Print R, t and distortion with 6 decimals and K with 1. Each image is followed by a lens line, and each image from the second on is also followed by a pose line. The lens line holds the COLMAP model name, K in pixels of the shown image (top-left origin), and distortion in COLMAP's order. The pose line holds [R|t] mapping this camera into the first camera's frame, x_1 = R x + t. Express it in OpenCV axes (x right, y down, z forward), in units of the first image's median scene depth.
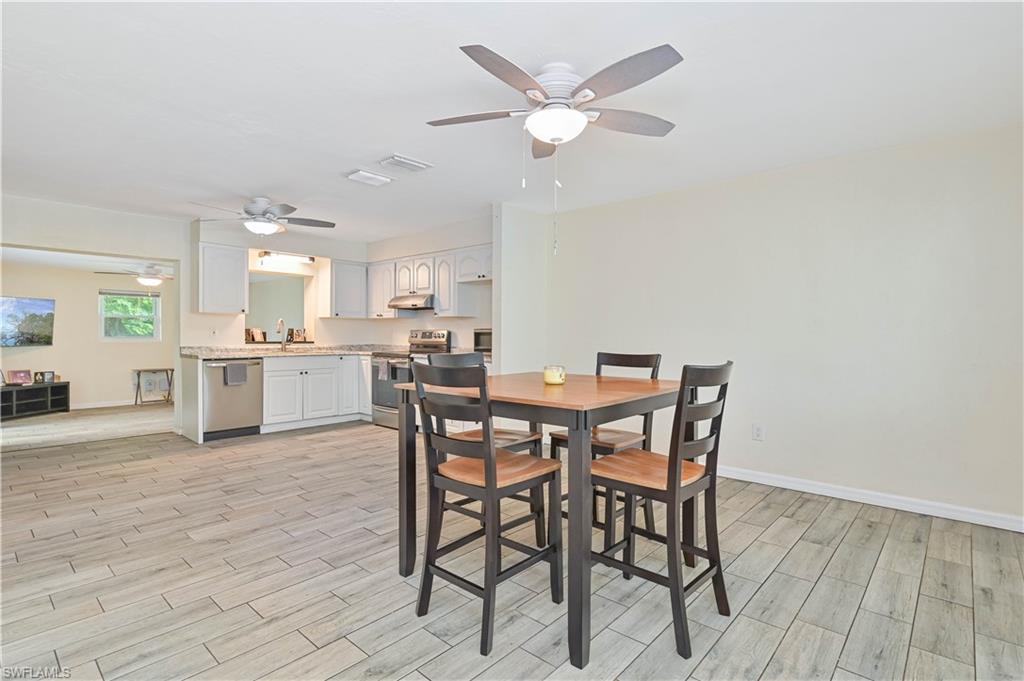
lens RADIAL K [[501.6, 0, 512.0], [0, 501.6, 340.5], [0, 0, 1]] dist [0.000681, 0.000090]
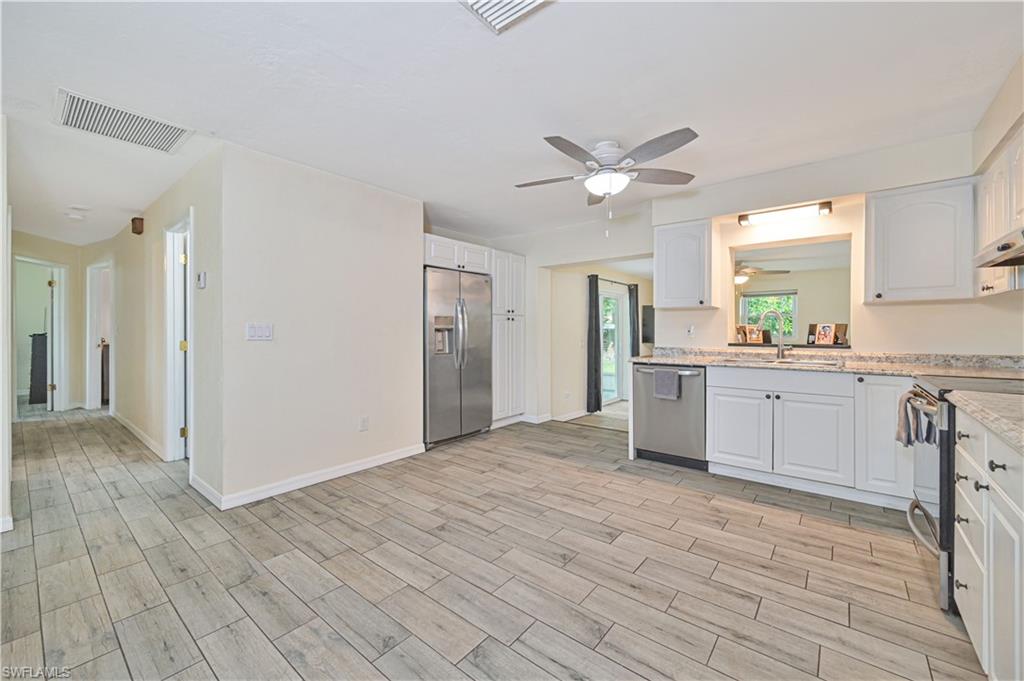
lens RADIAL K [[406.5, 0, 516.2], [0, 406.5, 331.8], [0, 0, 1]] dist [-0.000545, 0.000078]
pose [[0.055903, -0.004901, -0.998424, 0.112074], [-0.011465, 0.999919, -0.005550, -0.014886], [0.998370, 0.011757, 0.055843, 1.254555]]
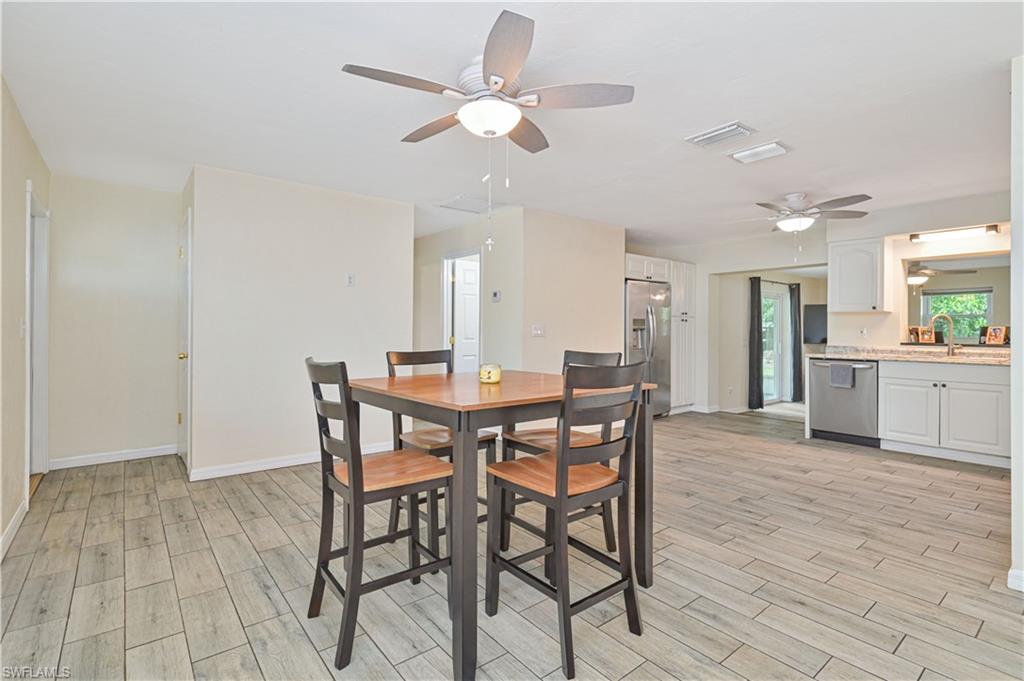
lens RADIAL K [[482.4, 0, 514.3], [0, 482.4, 328.0], [0, 0, 1]] dist [0.003499, -0.000454]
pose [[-0.155048, -0.009994, -0.987856, 0.766708], [-0.017963, 0.999812, -0.007296, -0.009327], [0.987744, 0.016613, -0.155198, 0.909550]]
